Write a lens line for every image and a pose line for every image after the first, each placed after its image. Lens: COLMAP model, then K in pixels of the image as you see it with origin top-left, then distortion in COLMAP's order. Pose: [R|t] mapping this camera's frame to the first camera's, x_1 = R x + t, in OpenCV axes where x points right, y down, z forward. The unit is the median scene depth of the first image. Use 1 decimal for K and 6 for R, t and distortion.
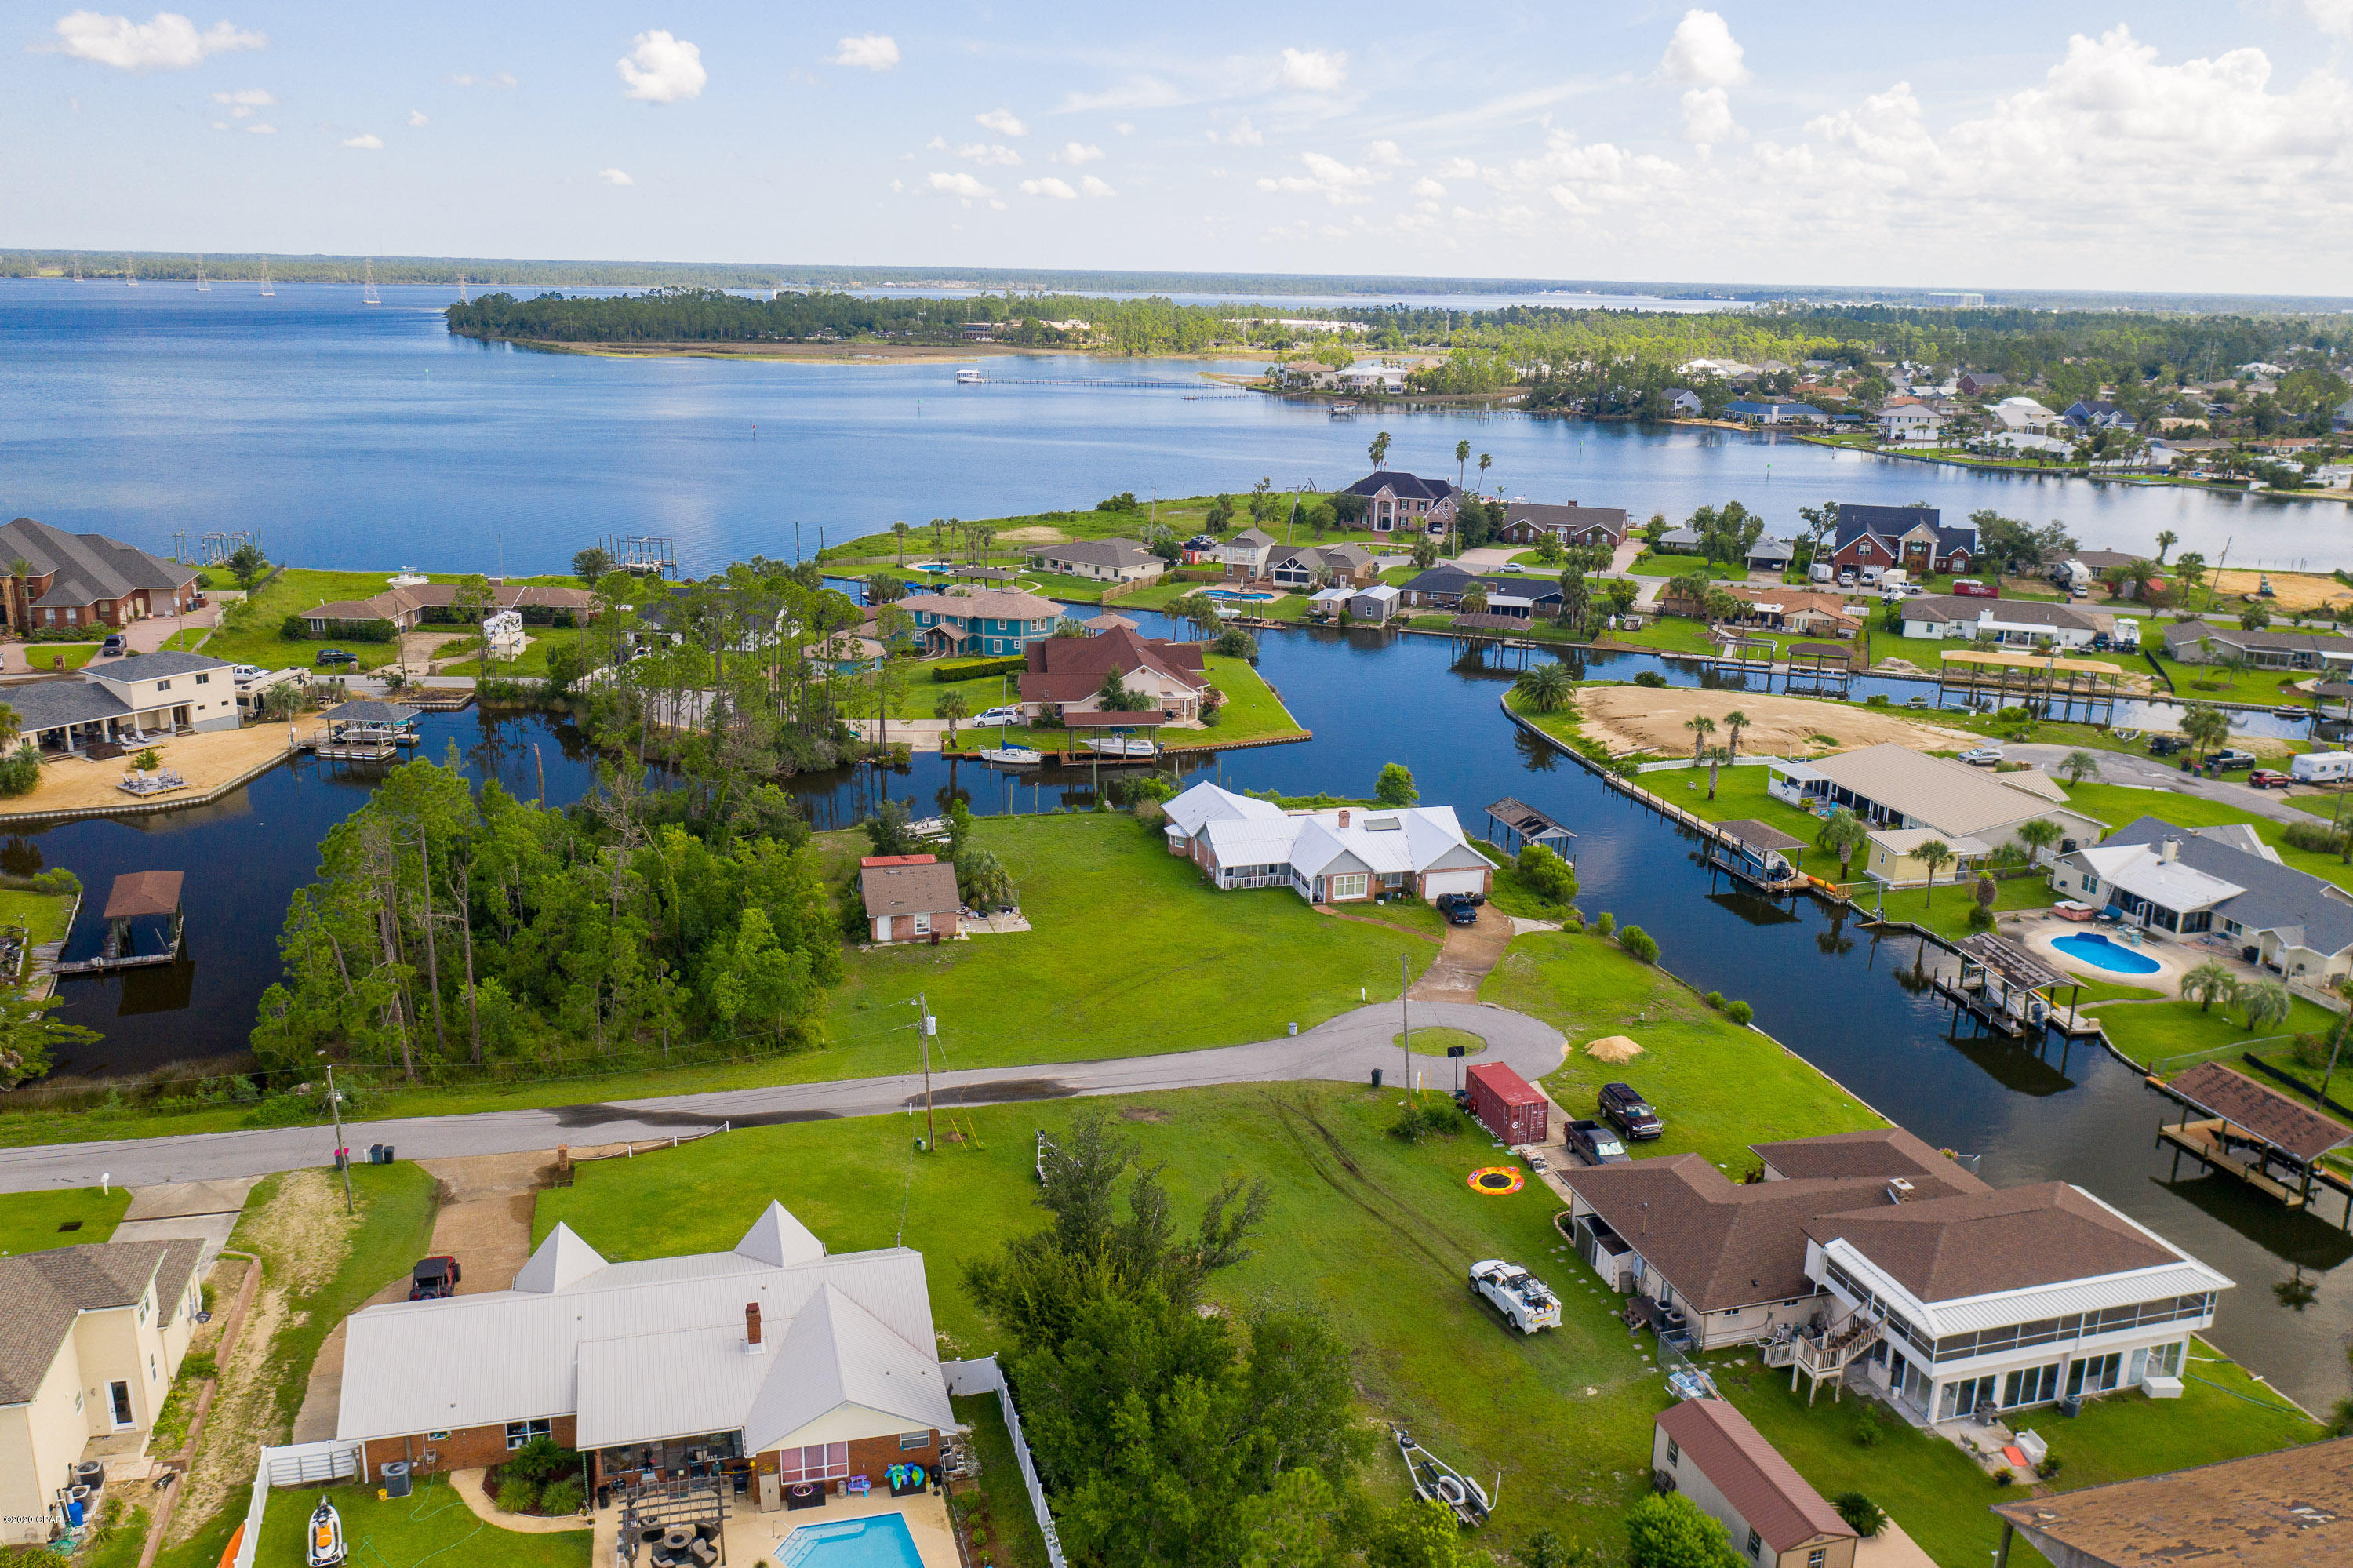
lens RADIAL K [[1804.8, 0, 1185.9], [0, 1804.8, 667.5], [0, 0, 1]] dist [-0.021465, 0.001313]
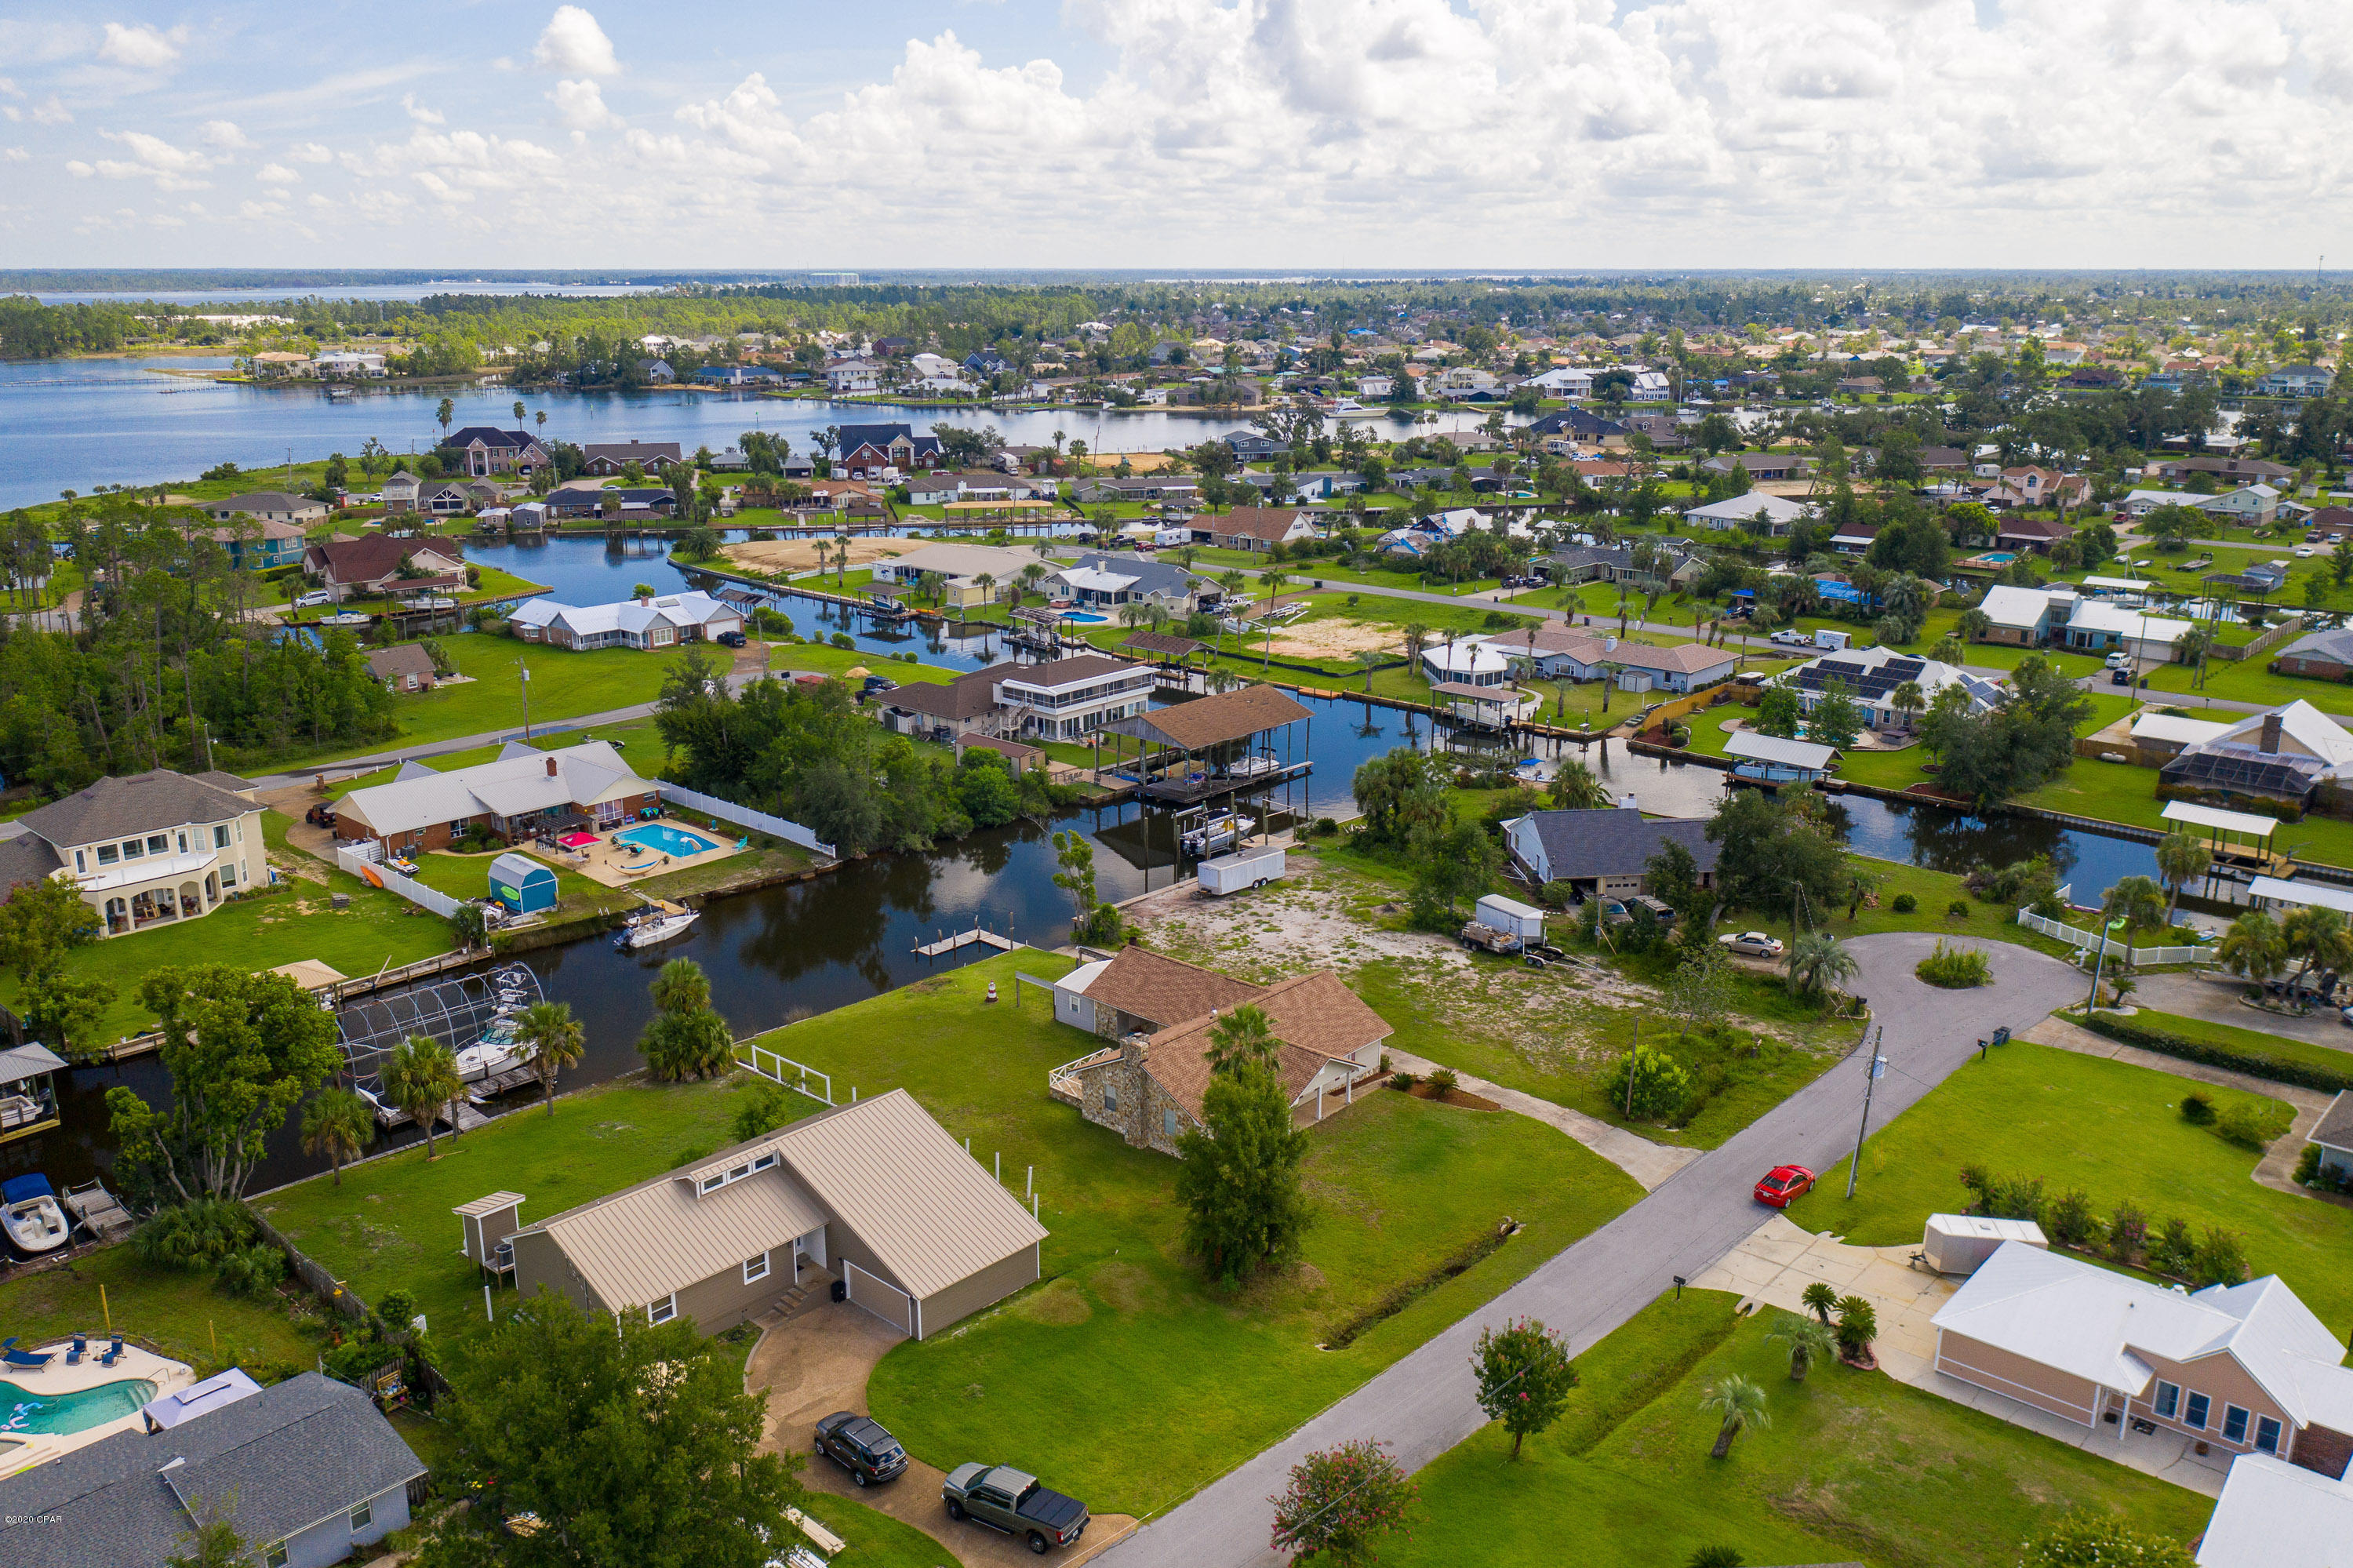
lens RADIAL K [[1875.7, 0, 1079.1], [0, 1875.7, 594.1], [0, 0, 1]] dist [-0.014636, 0.001829]
pose [[0.862189, -0.104758, 0.495638, -0.161194], [0.124094, 0.992251, -0.006145, 0.054982], [-0.491153, 0.066804, 0.868508, -0.245968]]
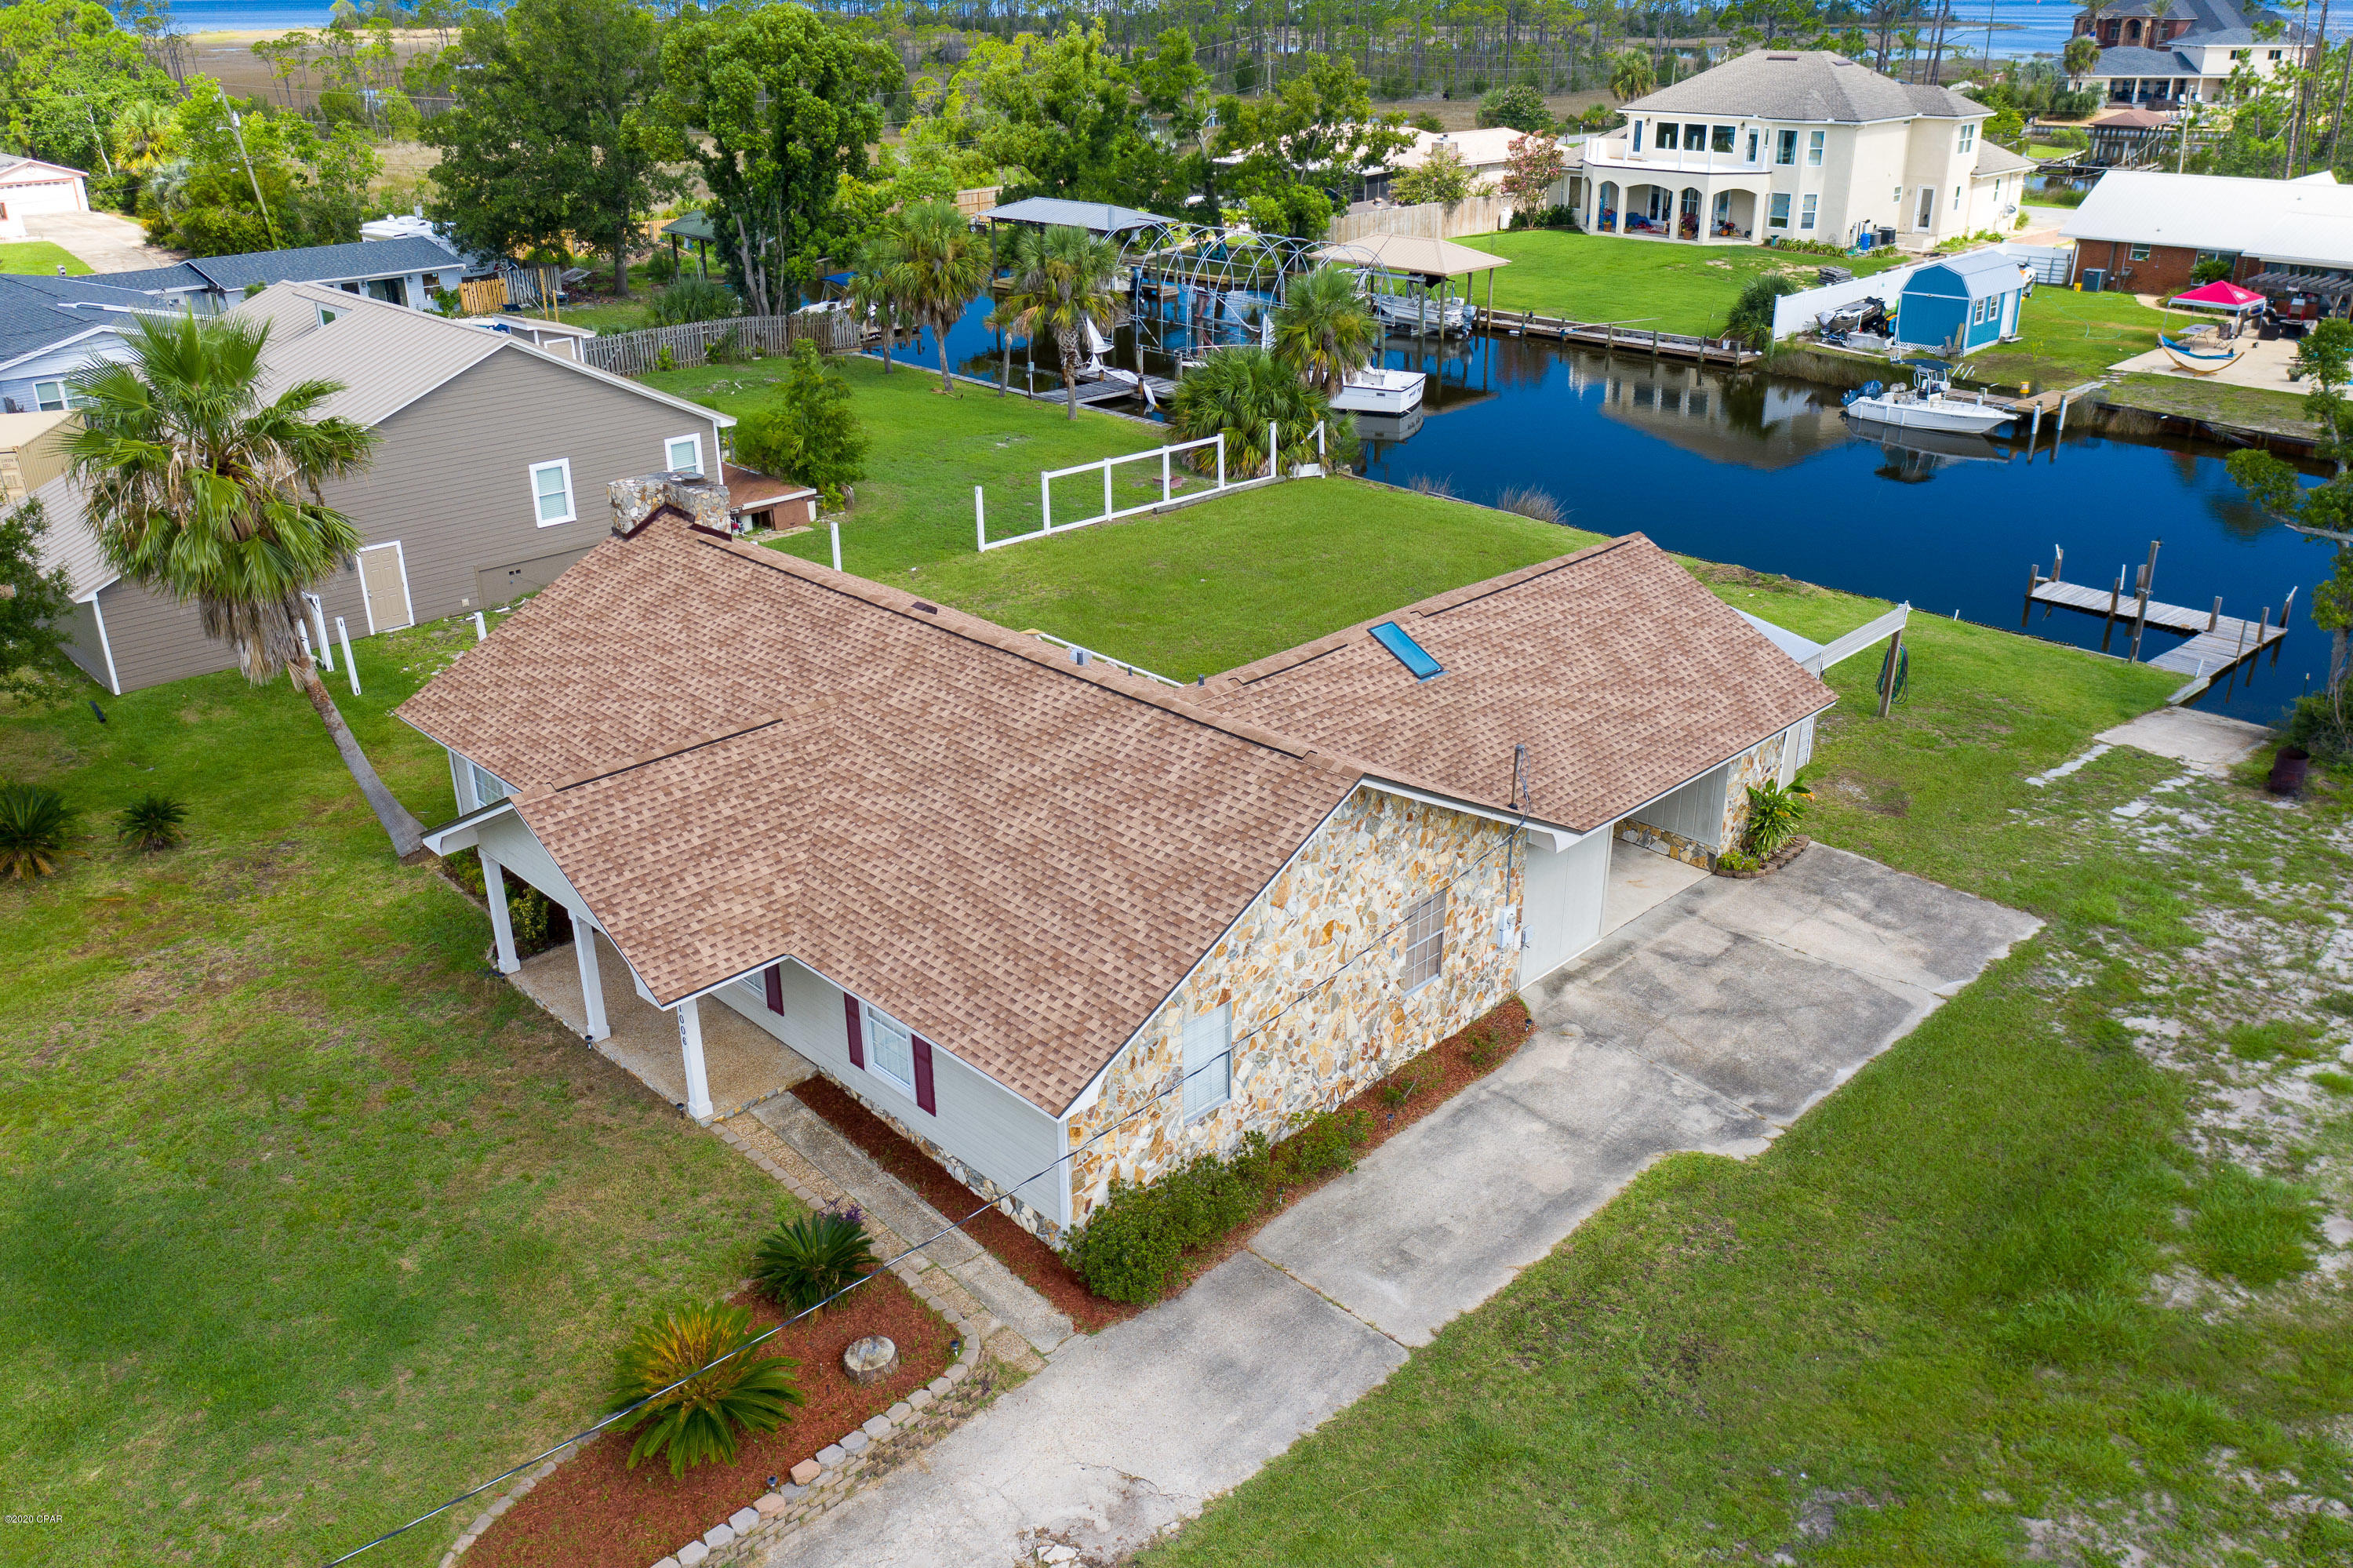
lens RADIAL K [[1927.1, 0, 1219.2], [0, 1927.1, 760.3], [0, 0, 1]] dist [-0.034803, -0.002019]
pose [[0.490102, 0.307968, -0.815449, 0.077466], [-0.167236, 0.951349, 0.258780, 0.105840], [0.855472, 0.009543, 0.517761, -0.021873]]
